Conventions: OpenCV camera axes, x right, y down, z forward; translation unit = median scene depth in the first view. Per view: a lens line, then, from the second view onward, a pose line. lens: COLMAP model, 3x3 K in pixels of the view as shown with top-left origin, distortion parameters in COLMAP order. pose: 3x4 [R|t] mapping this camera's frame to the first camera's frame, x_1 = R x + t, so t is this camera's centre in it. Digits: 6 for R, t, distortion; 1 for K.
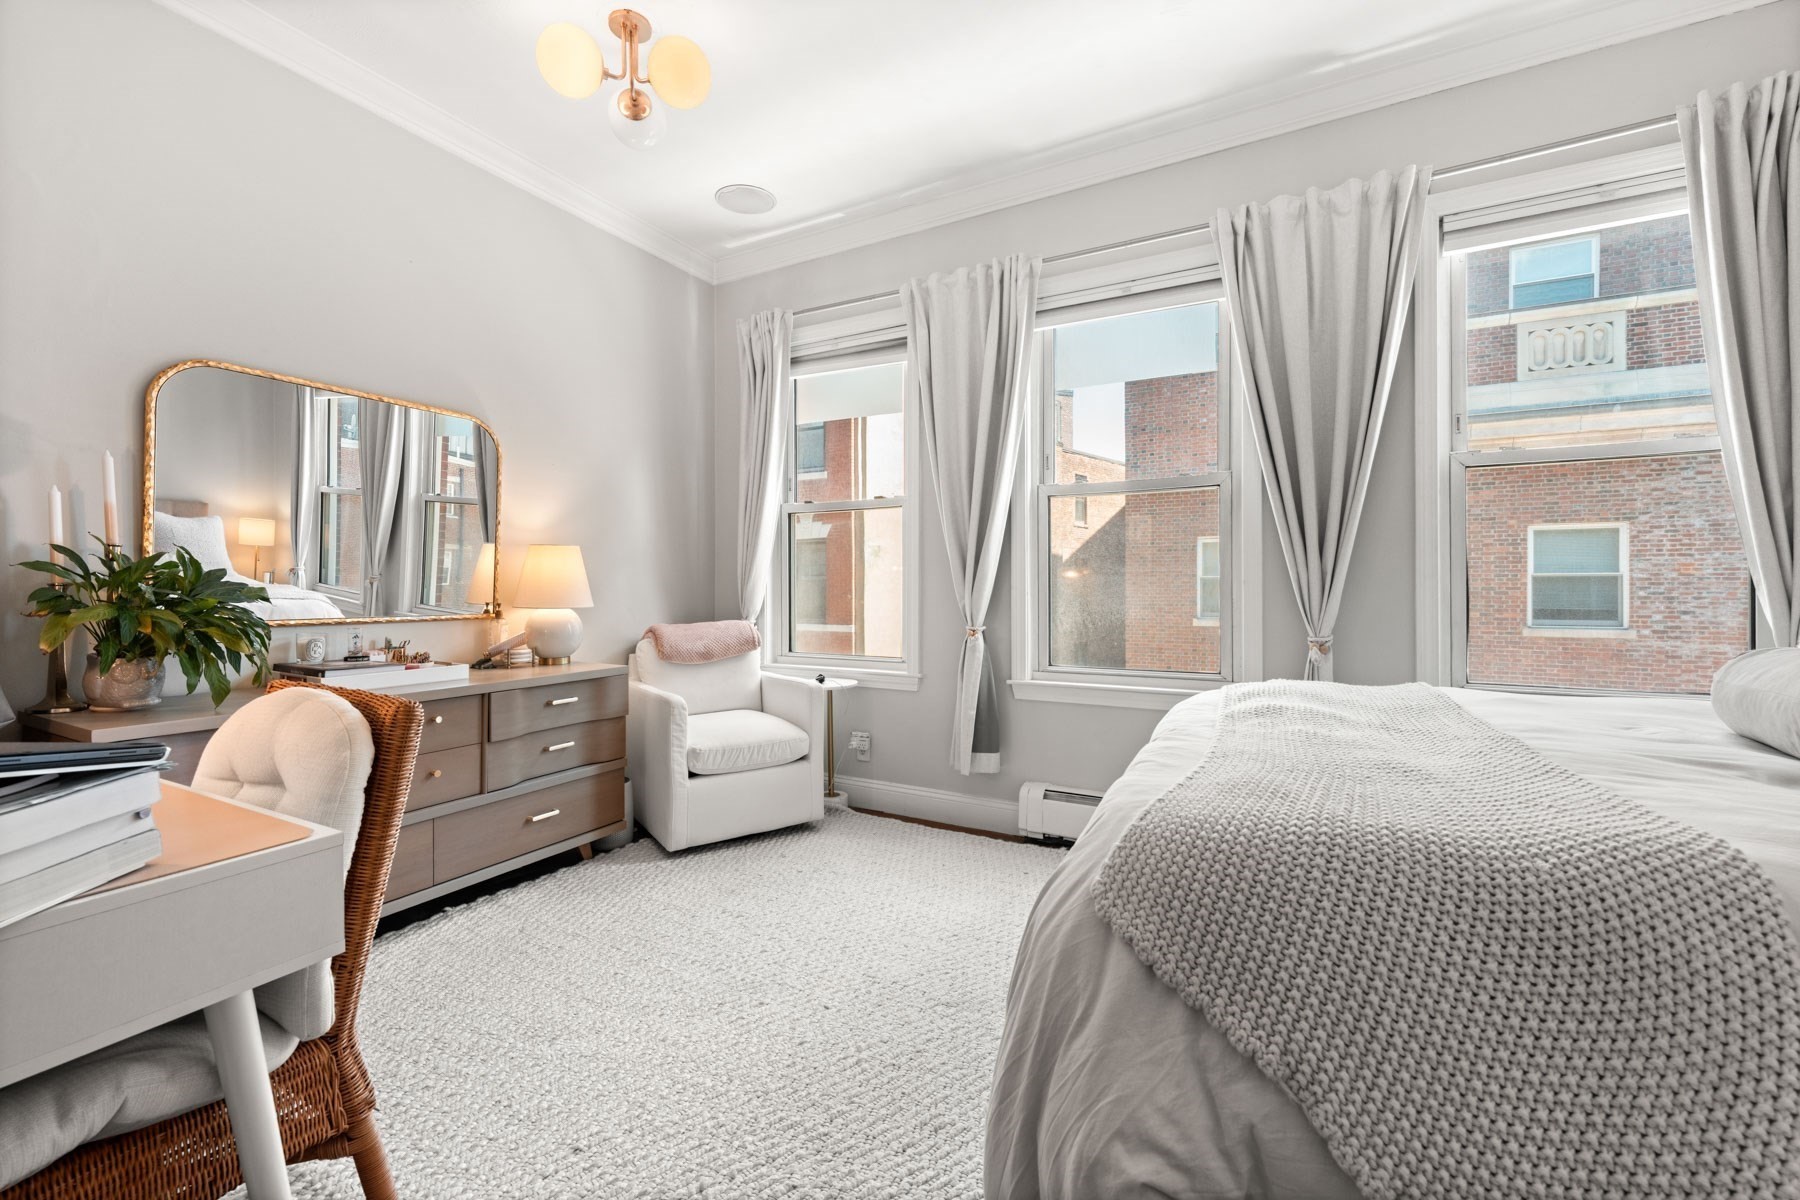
lens RADIAL K [[770.2, 0, 860.8], [0, 770.2, 591.7], [0, 0, 1]] dist [0.000719, -0.000172]
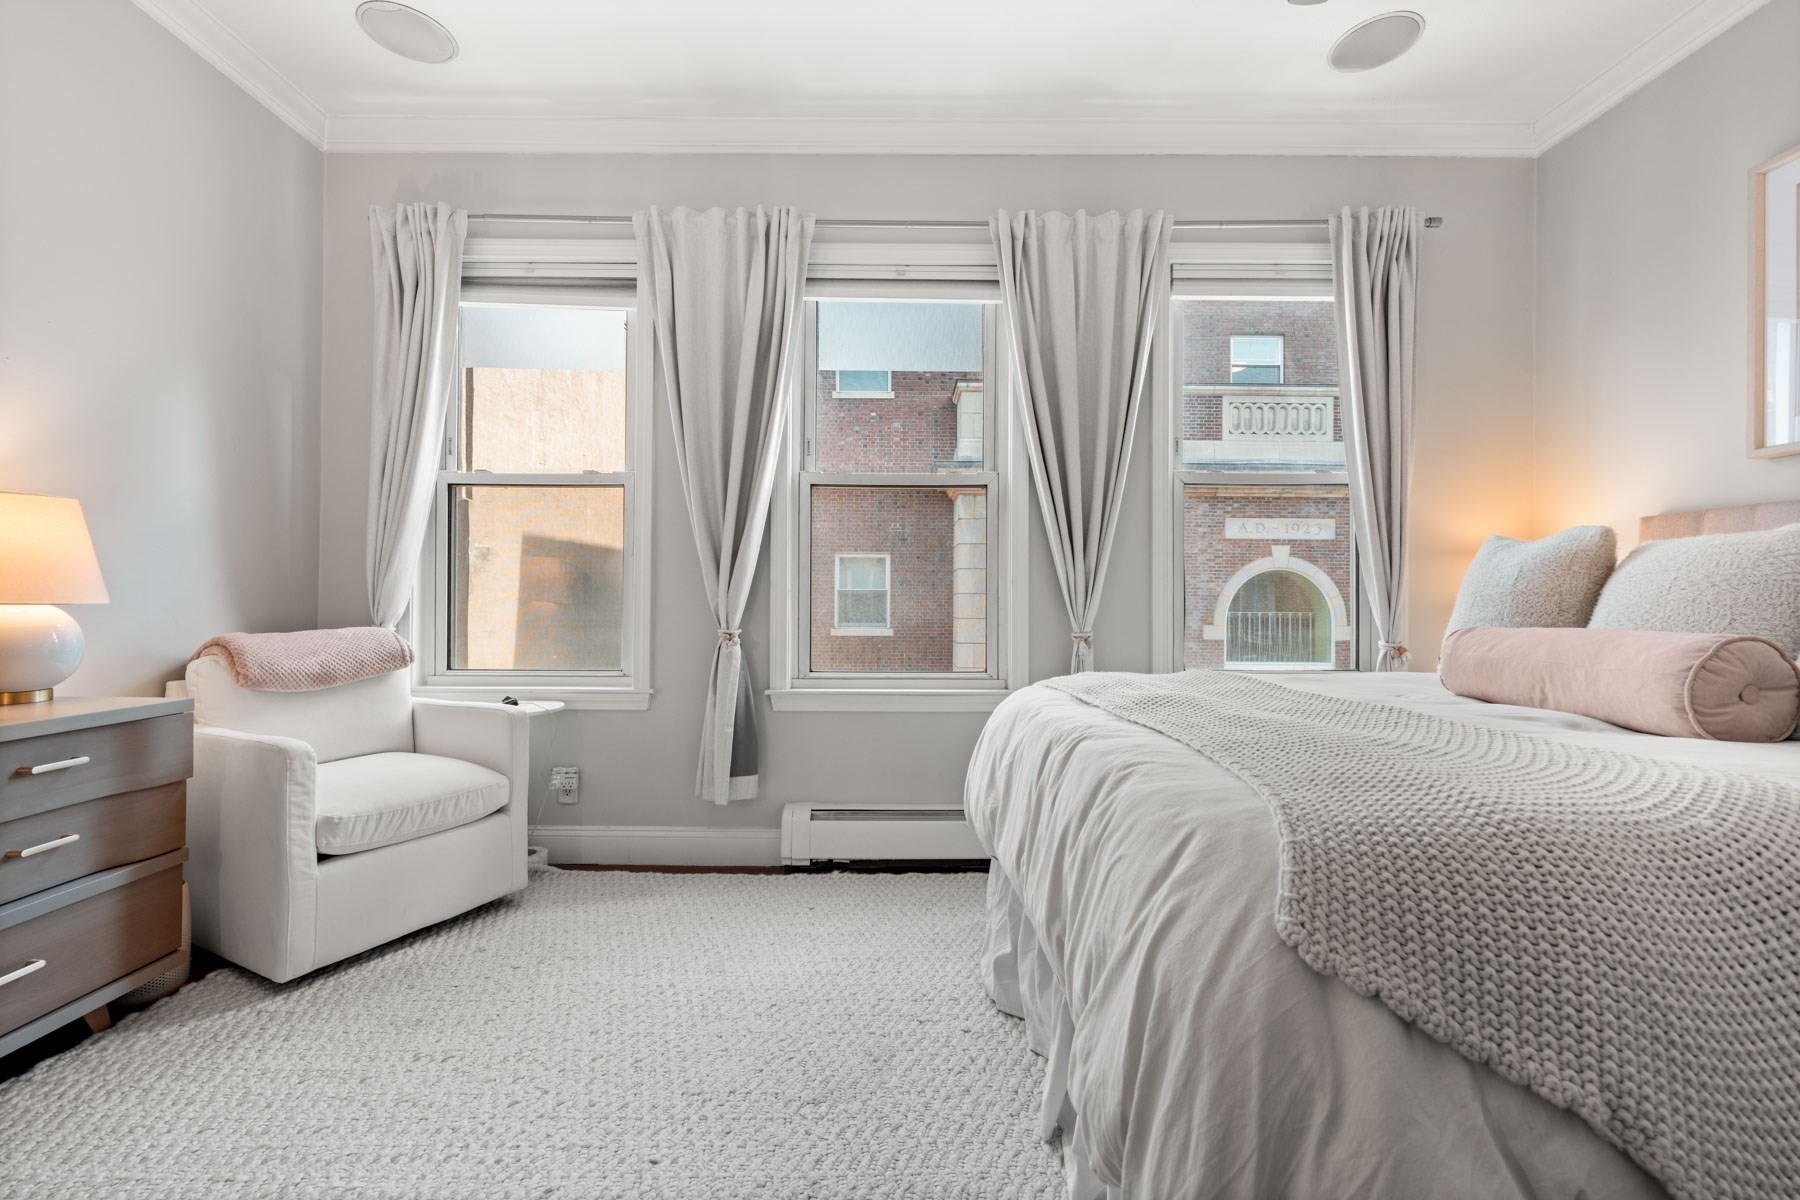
lens RADIAL K [[769.1, 0, 899.4], [0, 769.1, 601.0], [0, 0, 1]] dist [0.001011, -0.000175]
pose [[0.853962, 0.009232, 0.520254, -0.138386], [-0.005492, 0.999947, -0.008730, 0.020146], [-0.520307, 0.004598, 0.853967, 0.173858]]
